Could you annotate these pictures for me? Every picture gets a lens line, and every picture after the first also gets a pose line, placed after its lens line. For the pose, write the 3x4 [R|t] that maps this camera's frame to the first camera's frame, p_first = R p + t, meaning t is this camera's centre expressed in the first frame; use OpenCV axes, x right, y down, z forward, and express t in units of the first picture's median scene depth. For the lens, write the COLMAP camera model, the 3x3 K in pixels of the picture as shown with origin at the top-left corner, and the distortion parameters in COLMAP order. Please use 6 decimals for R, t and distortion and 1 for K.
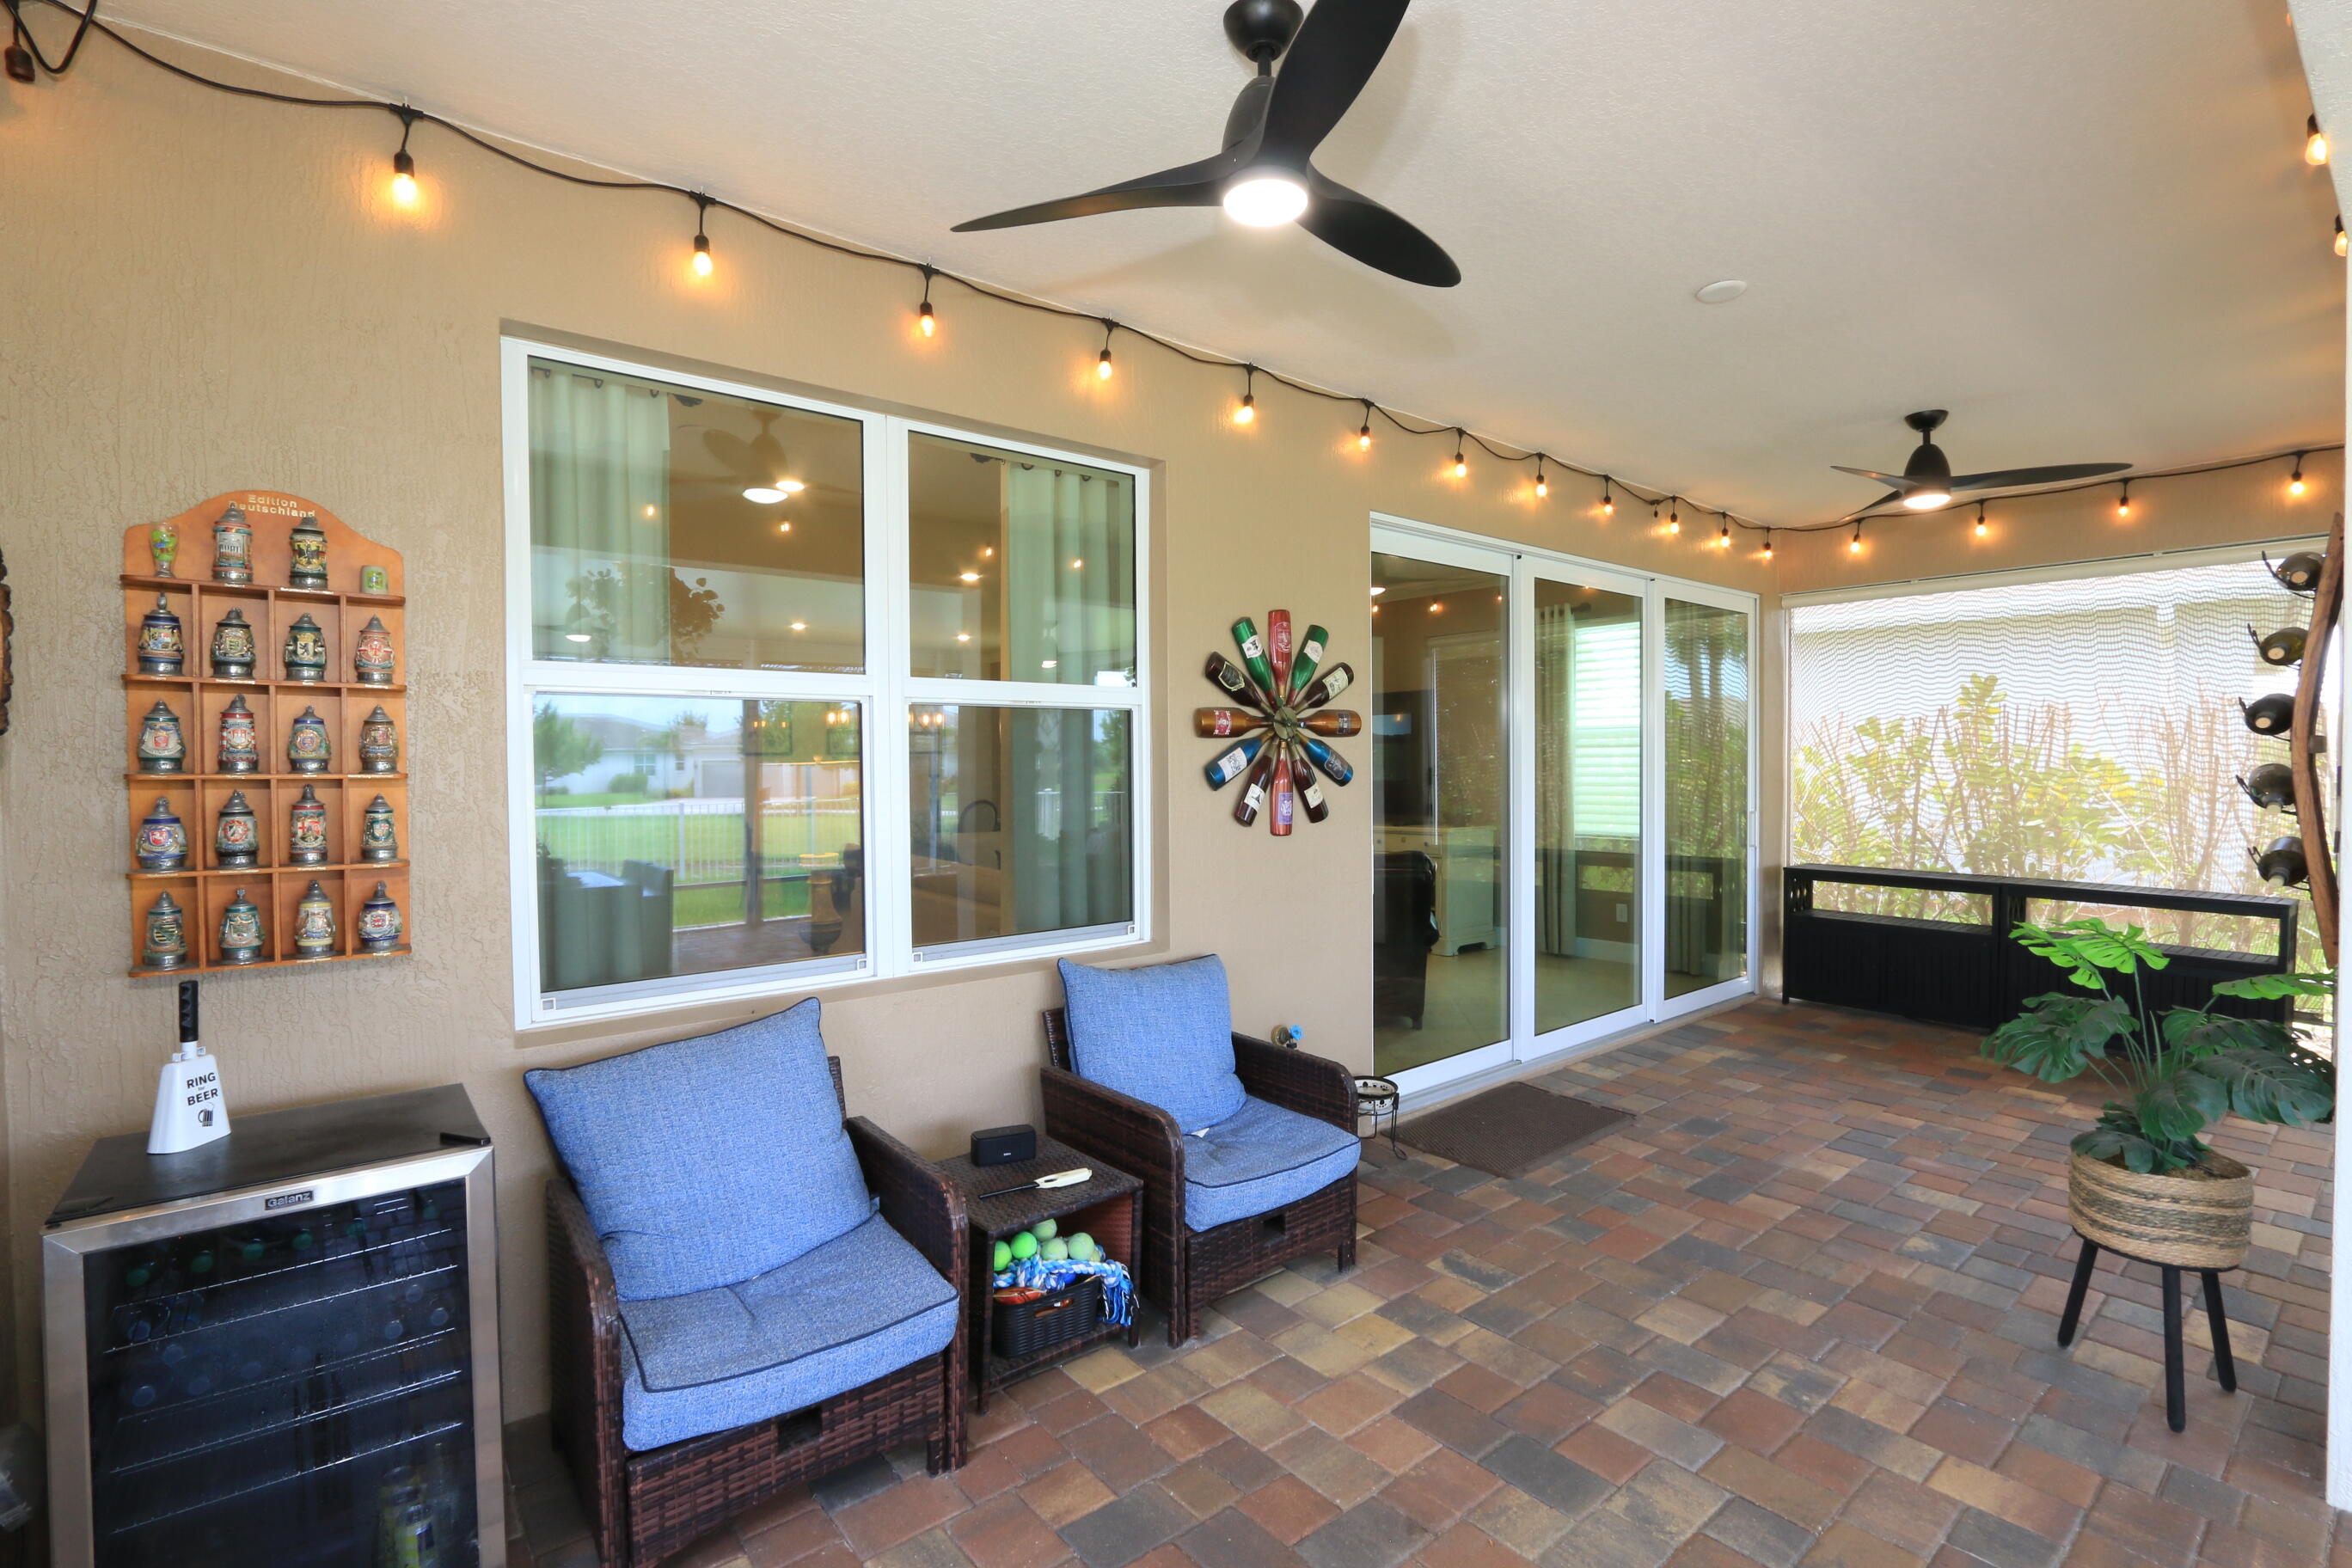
lens RADIAL K [[1083.1, 0, 1180.9], [0, 1083.1, 767.5], [0, 0, 1]] dist [-0.020064, 0.004399]
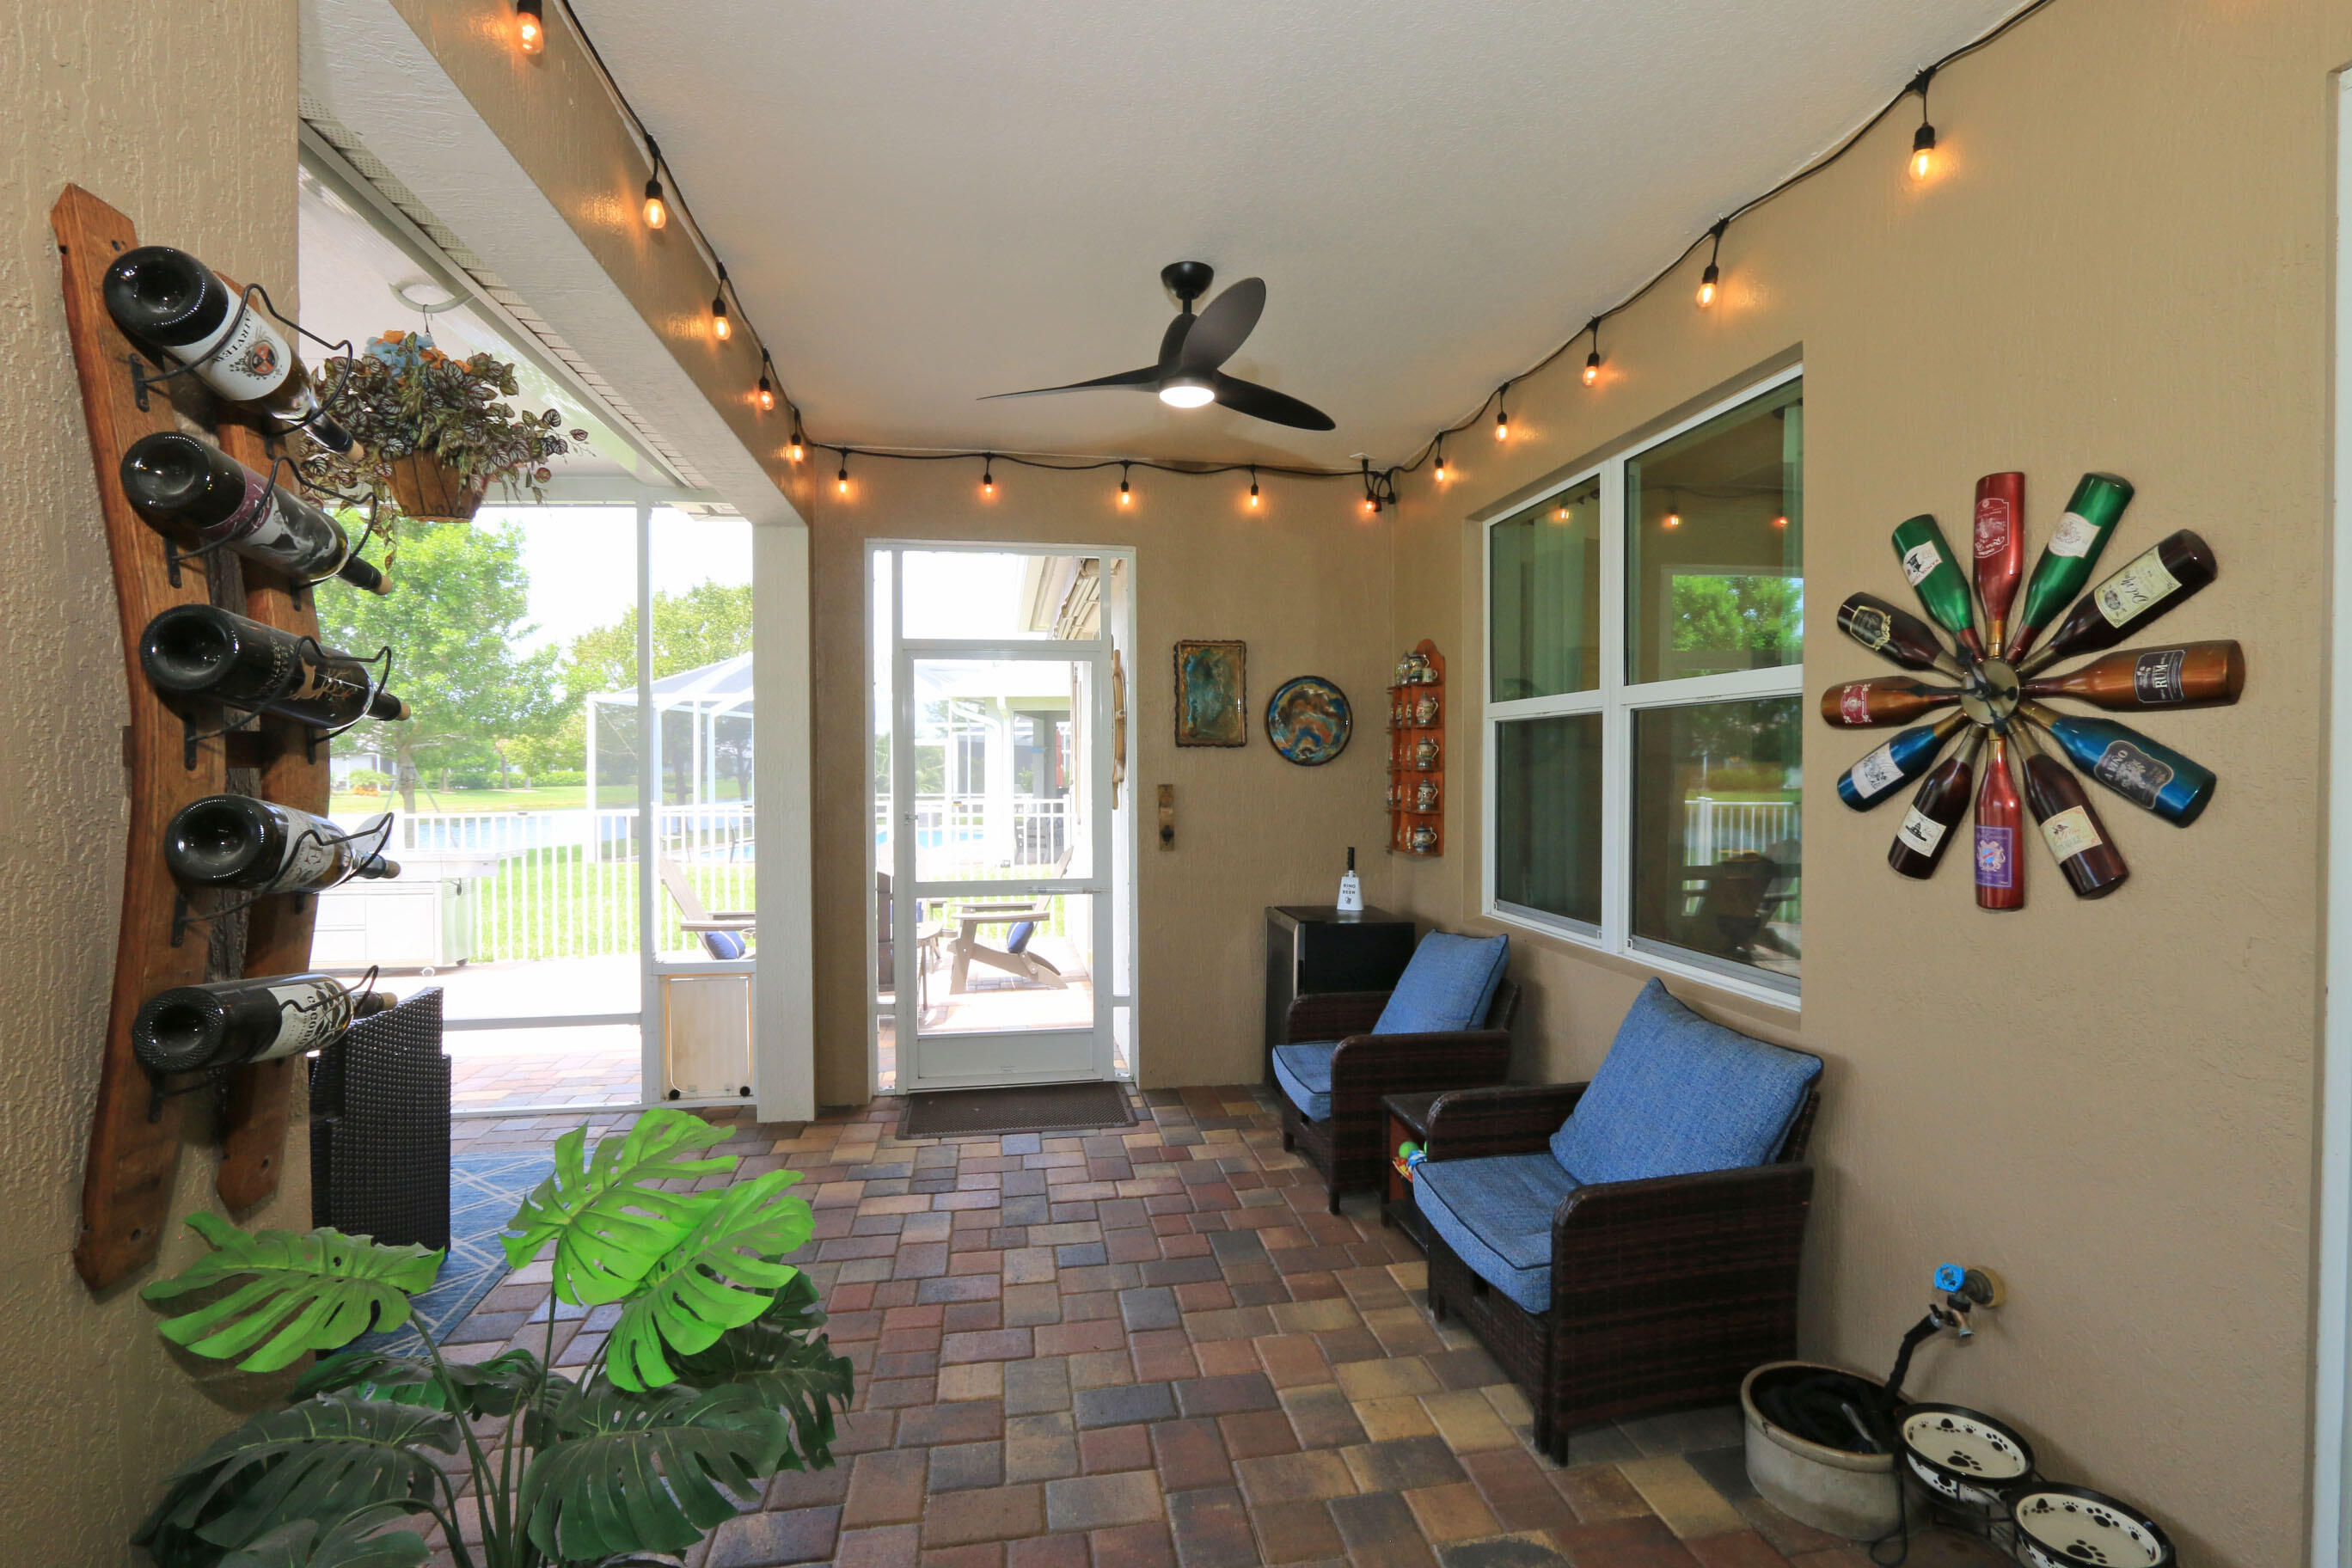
lens RADIAL K [[1083.1, 0, 1182.4], [0, 1083.1, 784.5], [0, 0, 1]] dist [-0.020064, 0.004399]
pose [[-0.501160, 0.019943, -0.865125, 0.920337], [-0.003744, 0.999675, 0.025214, -0.010727], [0.865346, 0.015875, -0.500923, 1.161212]]
